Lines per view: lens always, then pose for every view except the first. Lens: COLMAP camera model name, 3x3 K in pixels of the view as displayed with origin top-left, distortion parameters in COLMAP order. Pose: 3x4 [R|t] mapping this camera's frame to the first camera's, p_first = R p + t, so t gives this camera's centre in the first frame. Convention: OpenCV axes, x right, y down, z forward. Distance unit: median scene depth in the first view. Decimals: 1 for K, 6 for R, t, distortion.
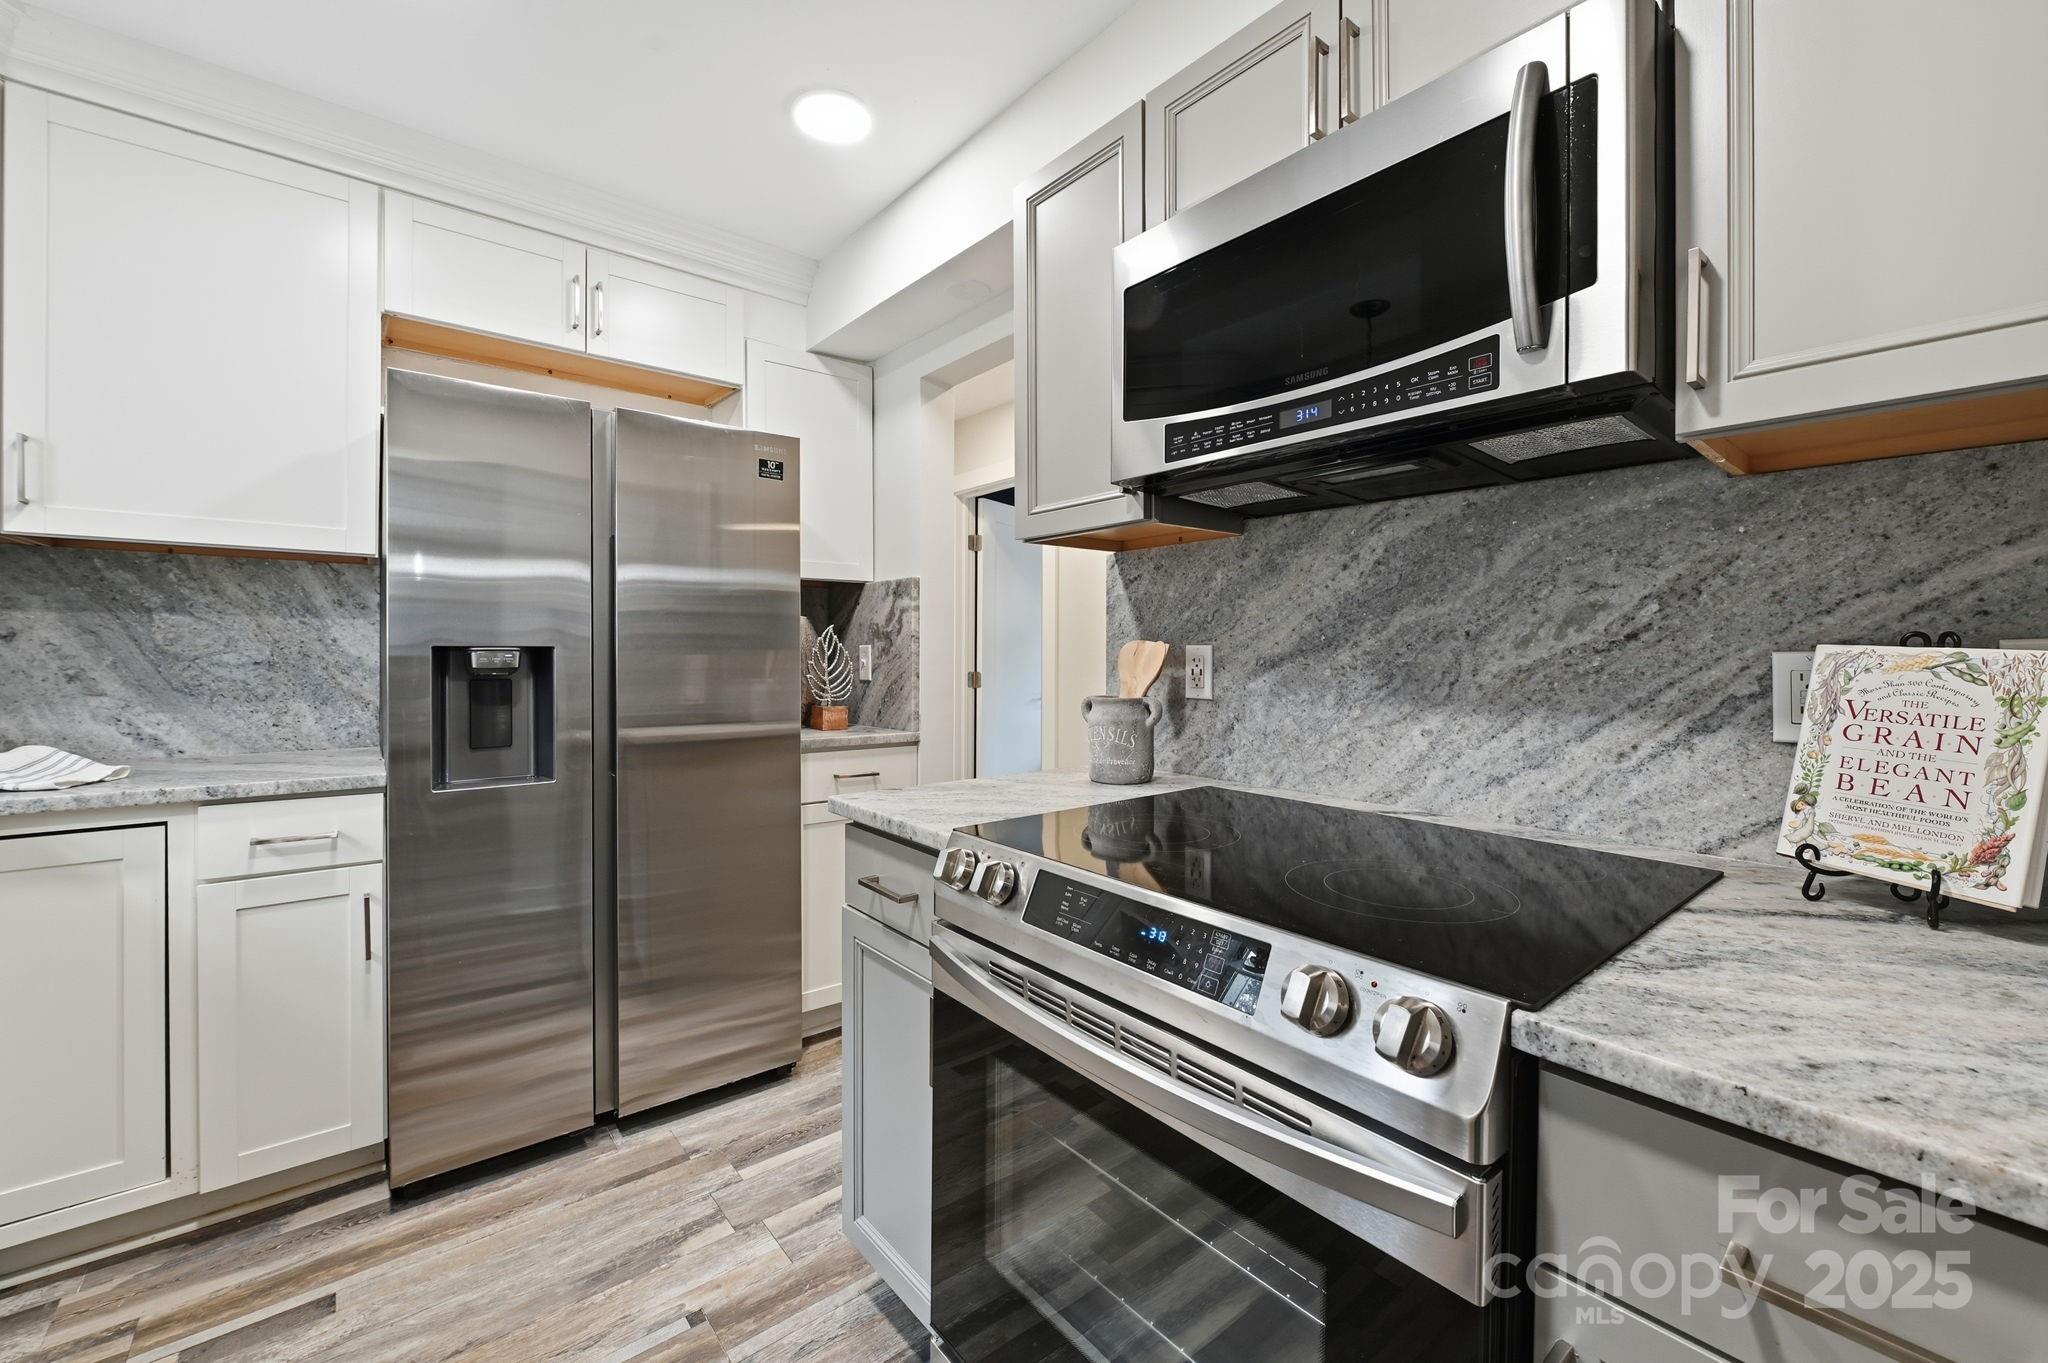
lens RADIAL K [[829.9, 0, 1032.5], [0, 829.9, 657.5], [0, 0, 1]] dist [-0.007270, -0.000339]
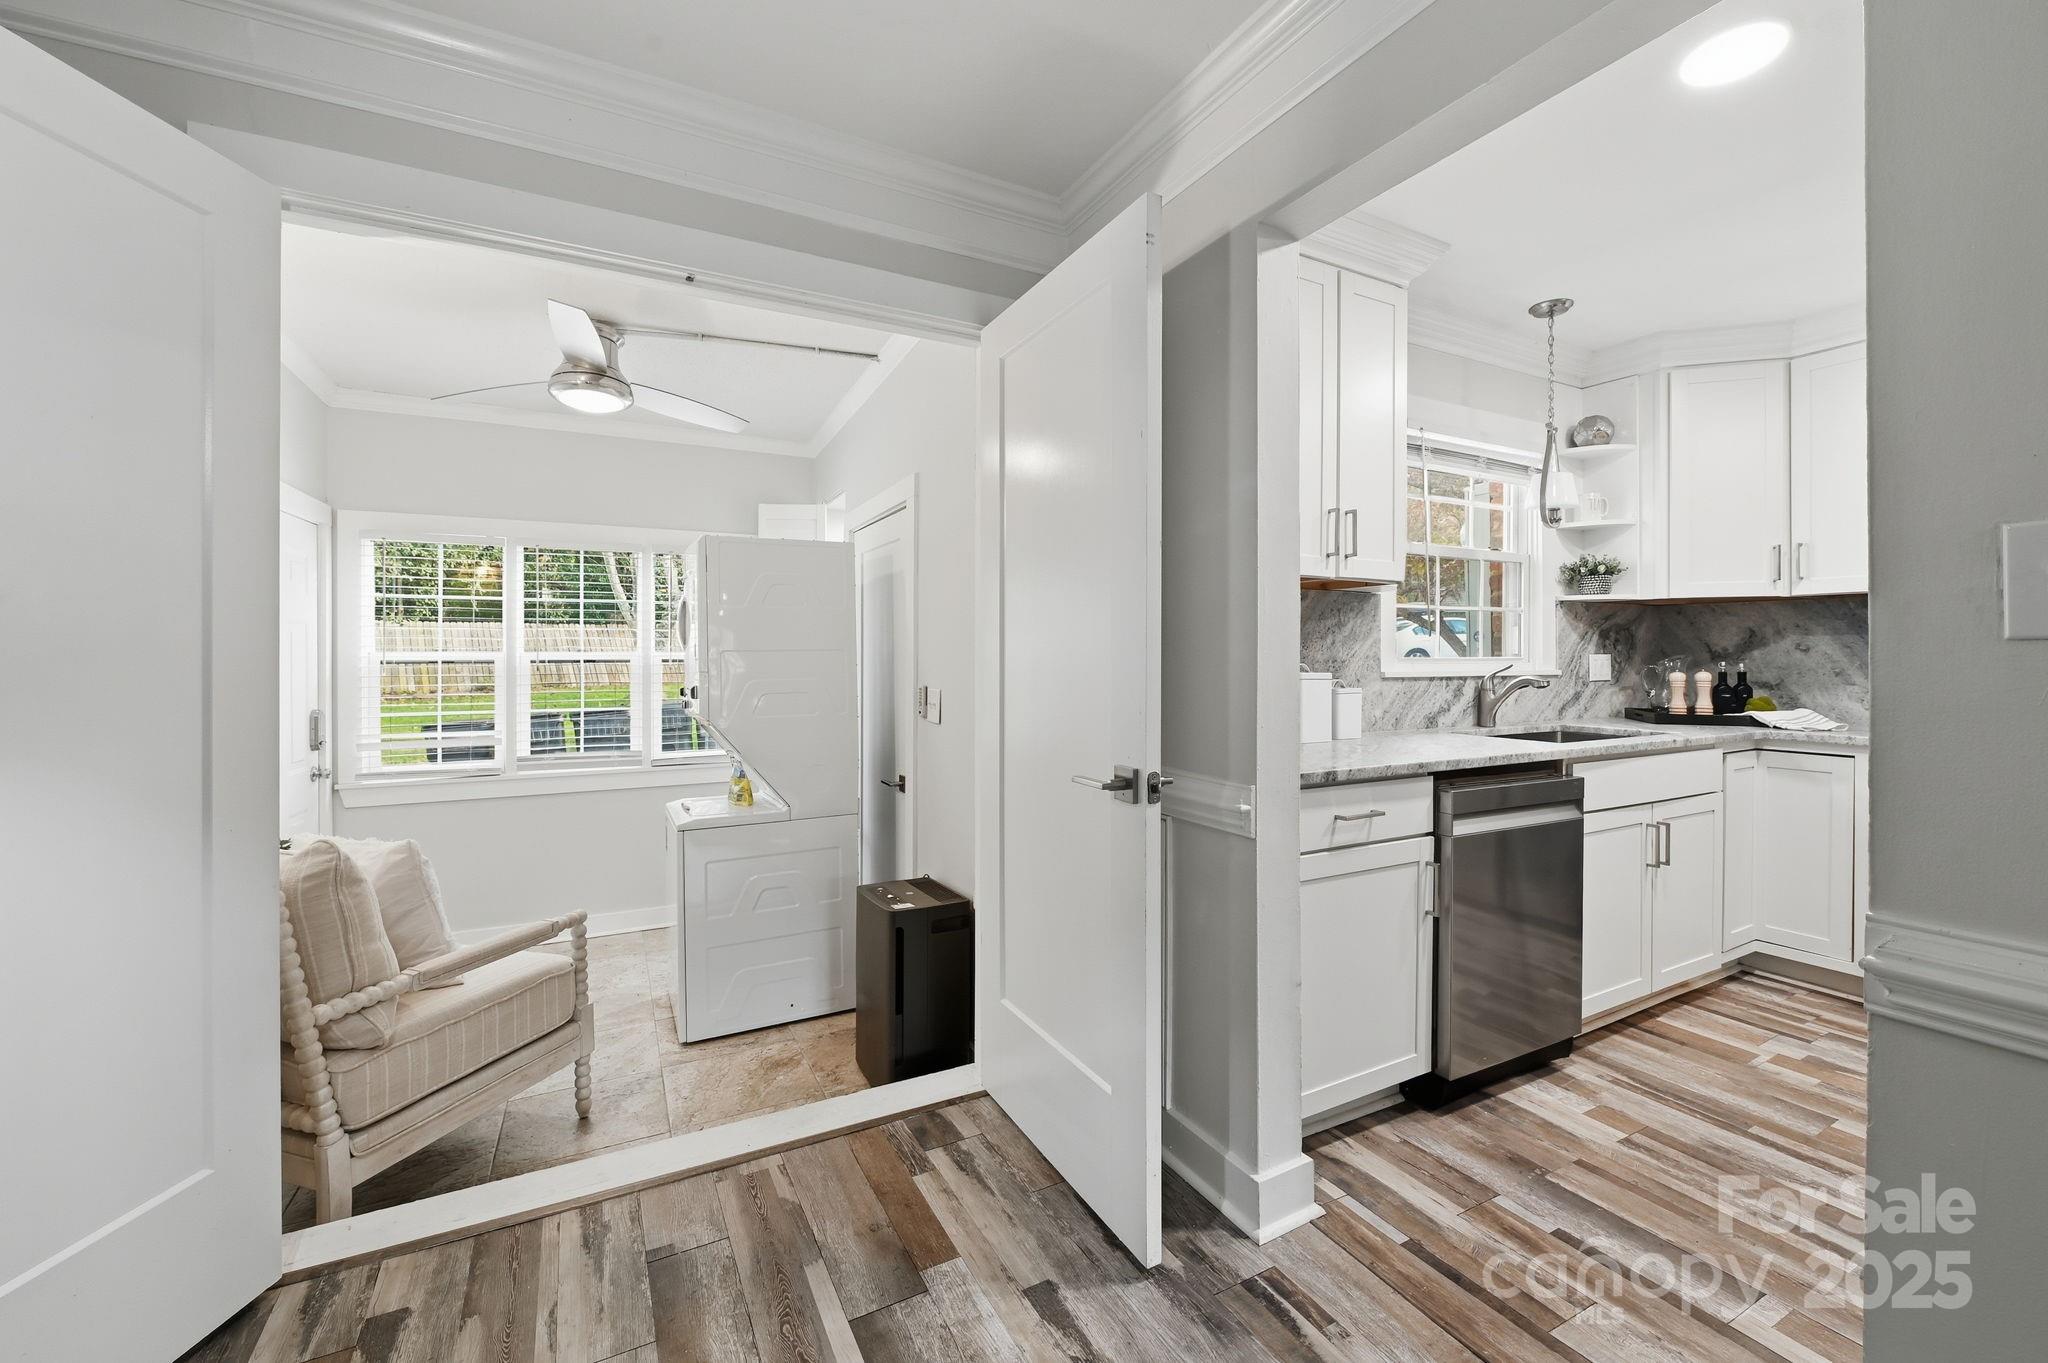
lens RADIAL K [[829.9, 0, 1032.5], [0, 829.9, 657.5], [0, 0, 1]] dist [-0.007270, -0.000339]
pose [[-0.195147, -0.002017, -0.980772, 0.938211], [-0.007986, 0.999968, -0.000468, 0.005417], [0.980742, 0.007741, -0.195157, -0.346513]]
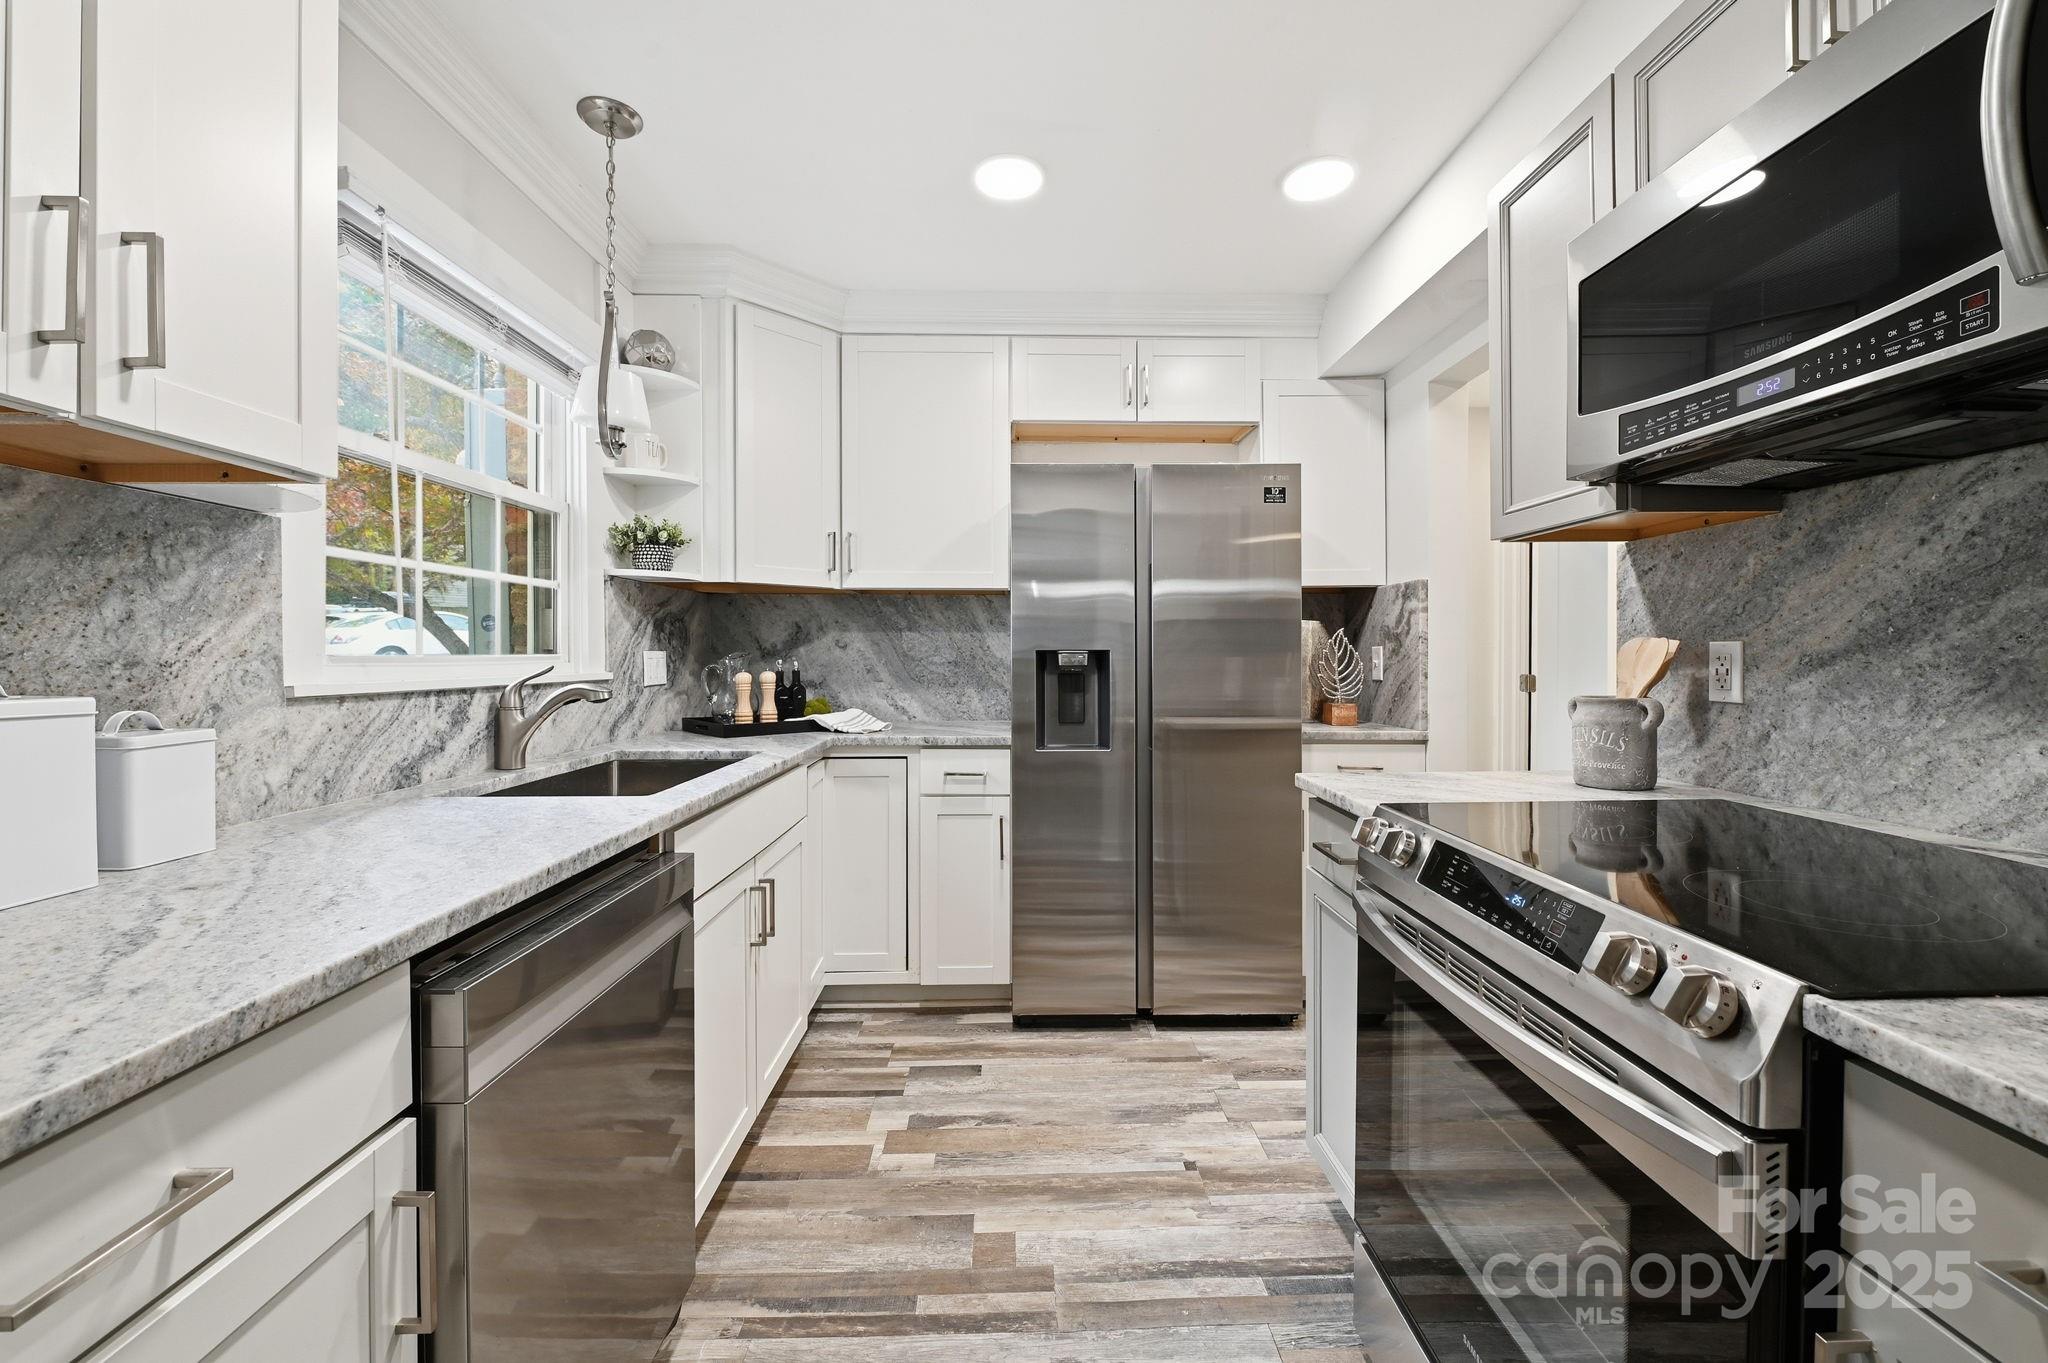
lens RADIAL K [[821.7, 0, 1028.3], [0, 821.7, 661.9], [0, 0, 1]] dist [-0.006710, -0.000497]
pose [[0.782422, -0.000325, -0.622749, 0.168136], [0.001094, 0.999999, 0.000853, 0.005618], [0.622748, -0.001349, 0.782421, -0.143129]]
